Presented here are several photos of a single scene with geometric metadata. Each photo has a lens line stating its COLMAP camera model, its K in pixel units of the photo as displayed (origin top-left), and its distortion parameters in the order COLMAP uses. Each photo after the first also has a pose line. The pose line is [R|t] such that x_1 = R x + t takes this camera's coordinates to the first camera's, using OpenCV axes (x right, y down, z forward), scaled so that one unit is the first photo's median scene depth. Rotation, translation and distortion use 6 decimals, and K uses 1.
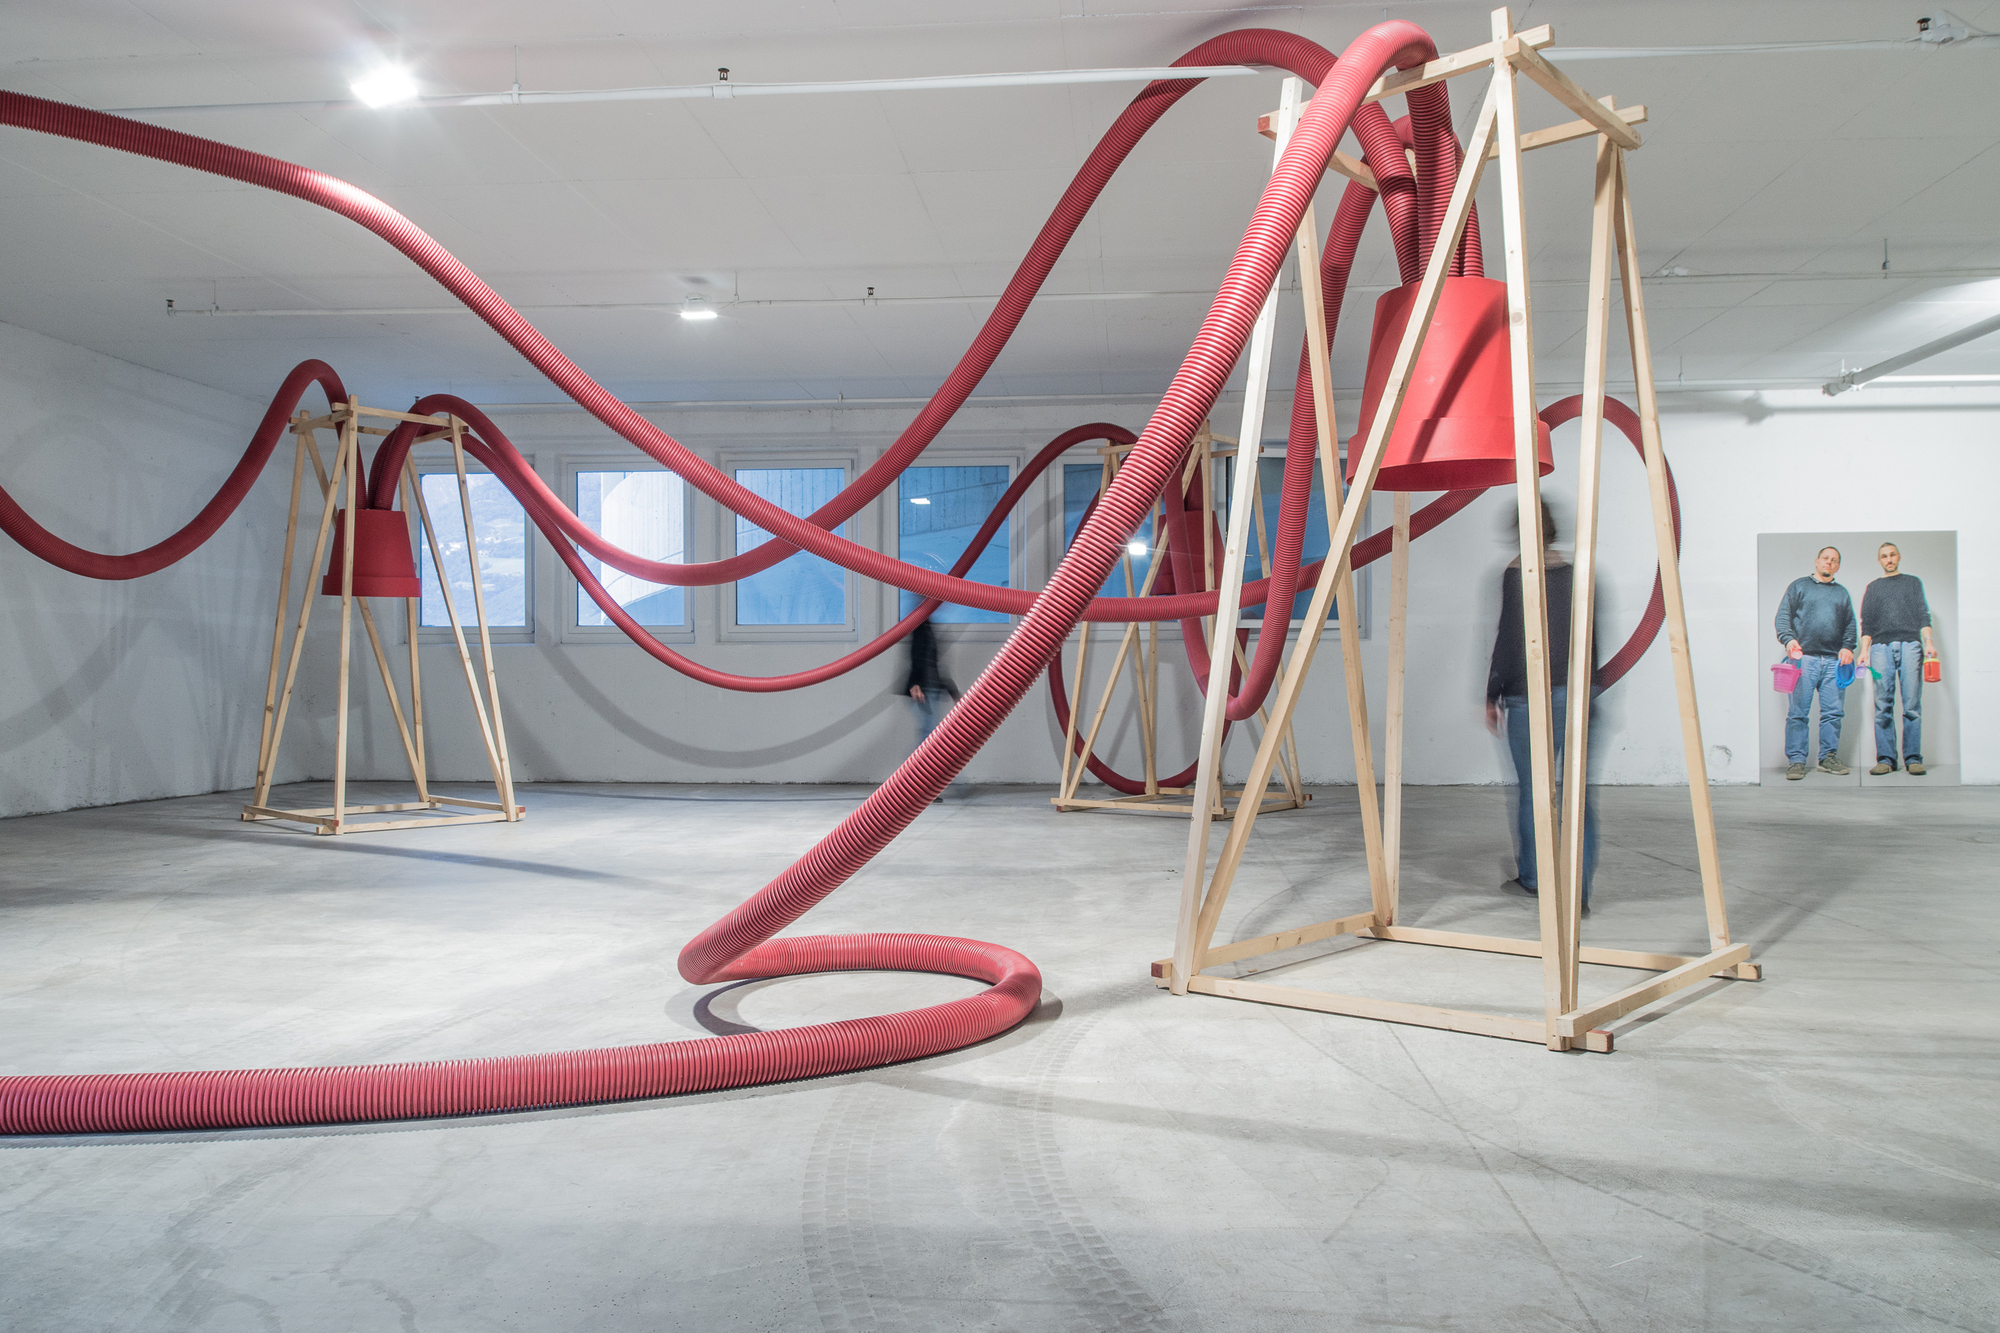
lens RADIAL K [[1500.4, 0, 1000.0], [0, 1500.4, 666.5], [0, 0, 1]] dist [0.003917, -0.005280]
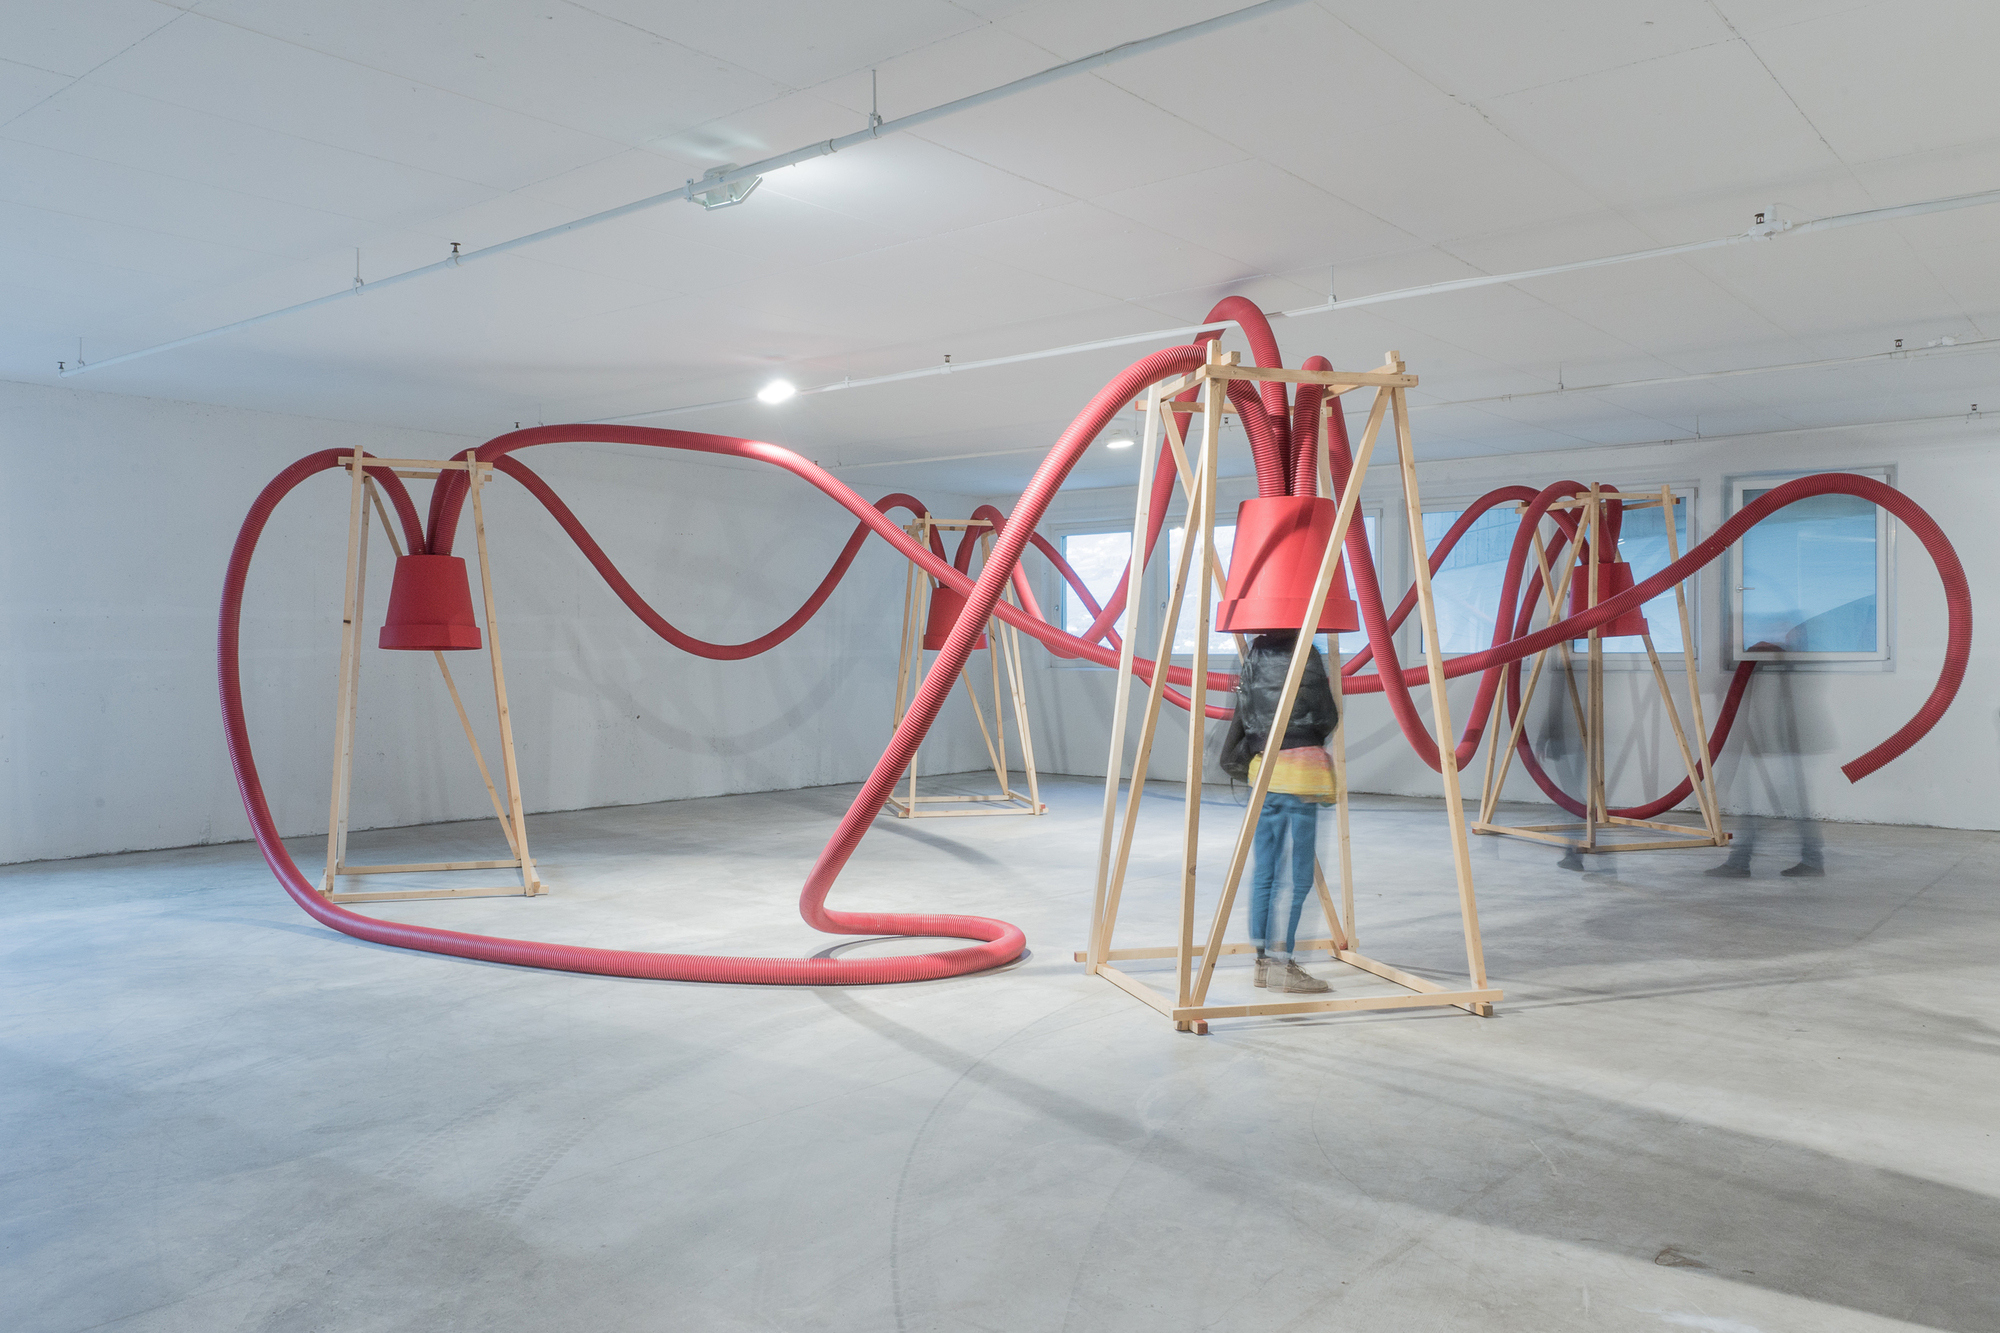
lens RADIAL K [[1500.4, 0, 1000.0], [0, 1500.4, 666.5], [0, 0, 1]] dist [0.003917, -0.005280]
pose [[0.833733, 0.006783, -0.552127, 0.395765], [0.004649, 0.999803, 0.019303, -0.057355], [0.552149, -0.018661, 0.833537, -0.149058]]
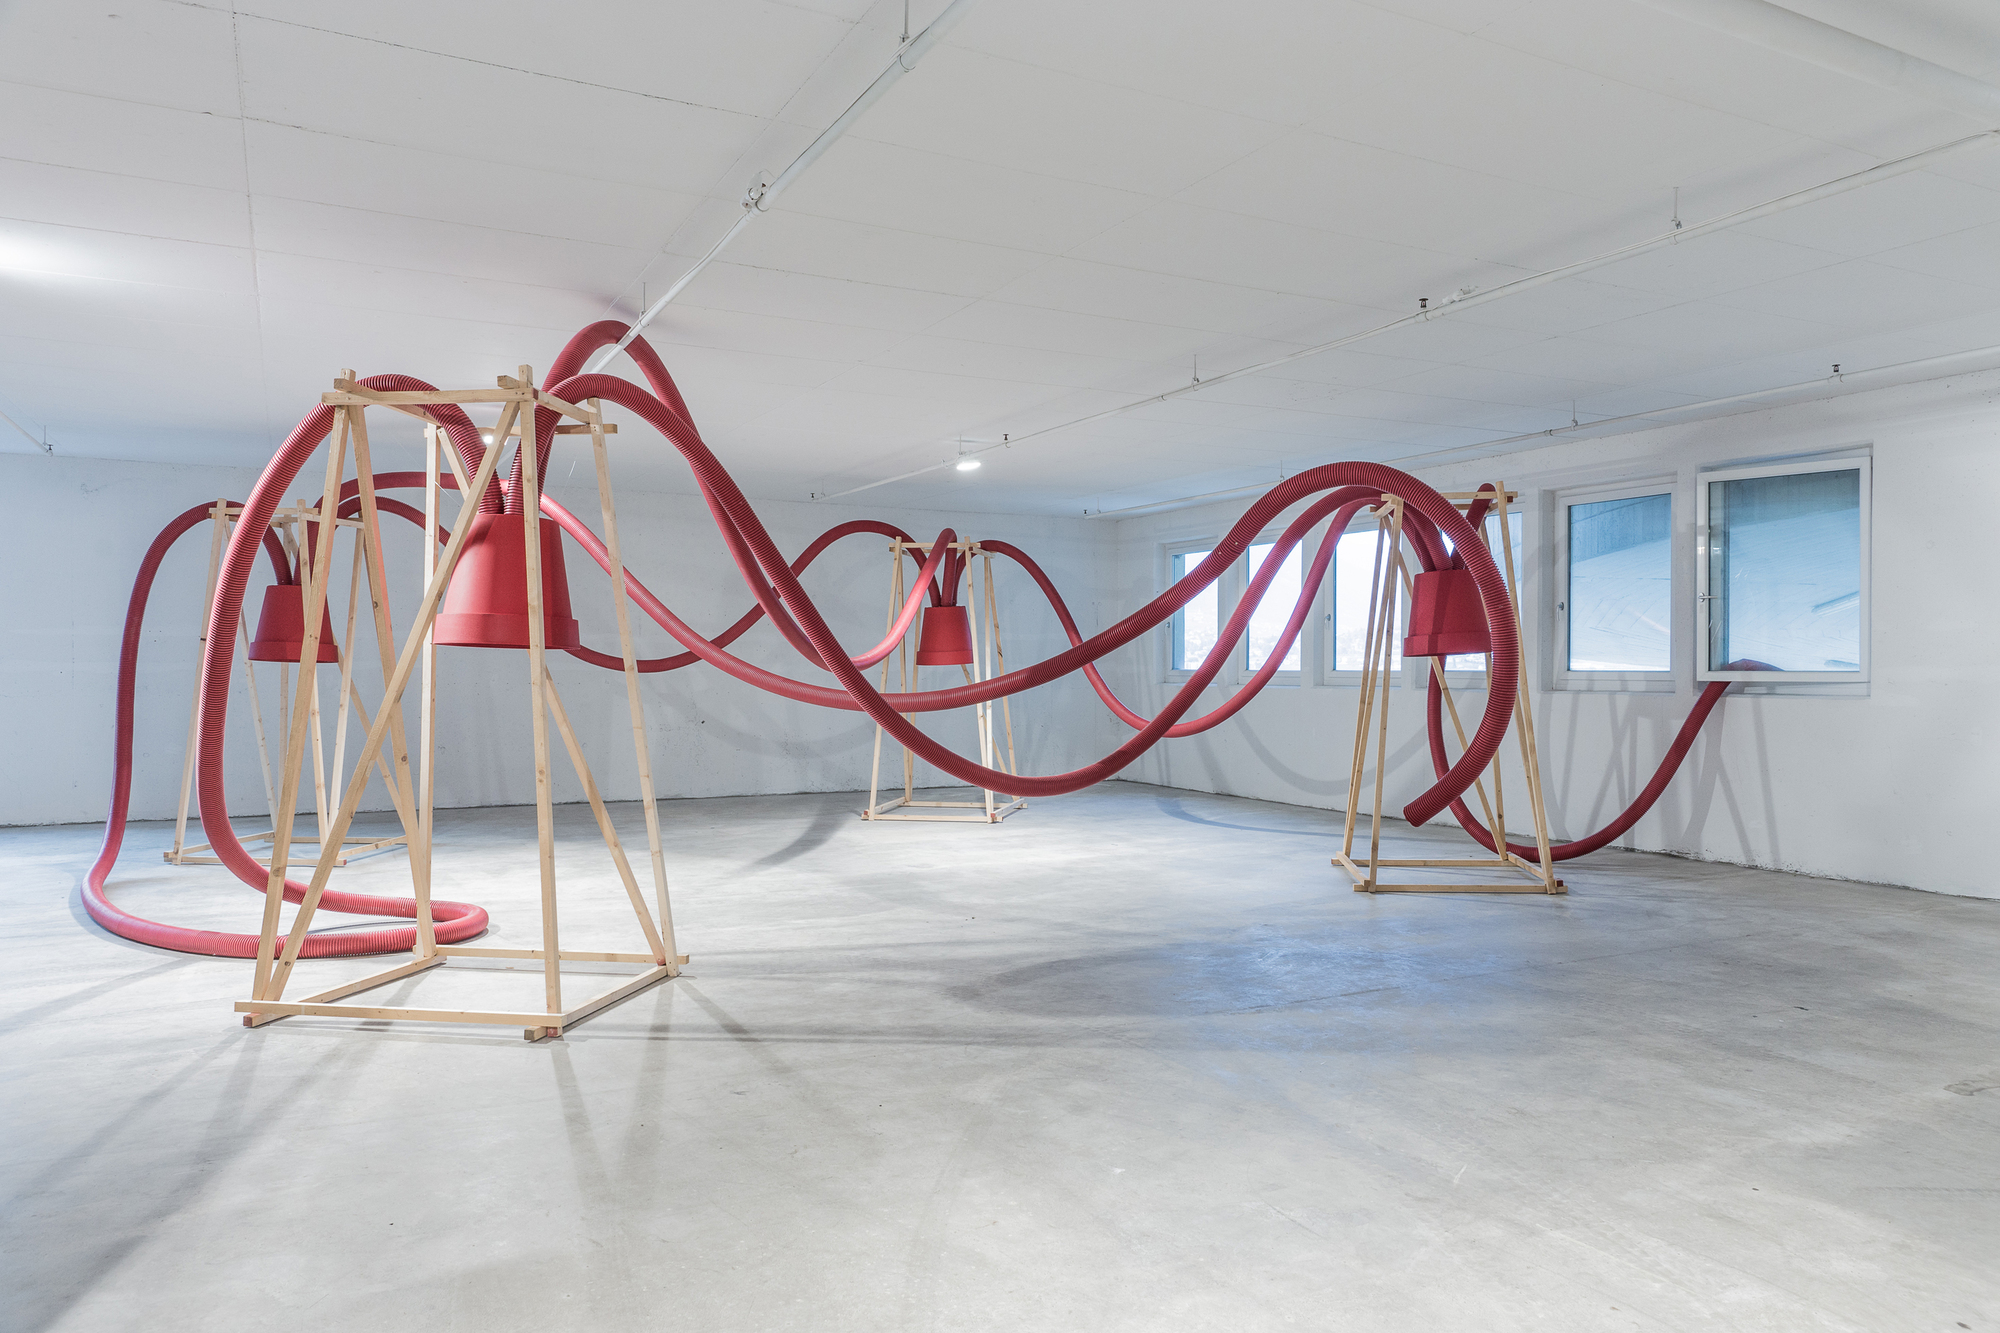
lens RADIAL K [[1365.8, 0, 1000.0], [0, 1365.8, 666.5], [0, 0, 1]] dist [0.002985, -0.000894]
pose [[0.569678, 0.004219, -0.821857, 0.758020], [0.003022, 0.999969, 0.007228, -0.053902], [0.821863, -0.006602, 0.569647, 0.292299]]
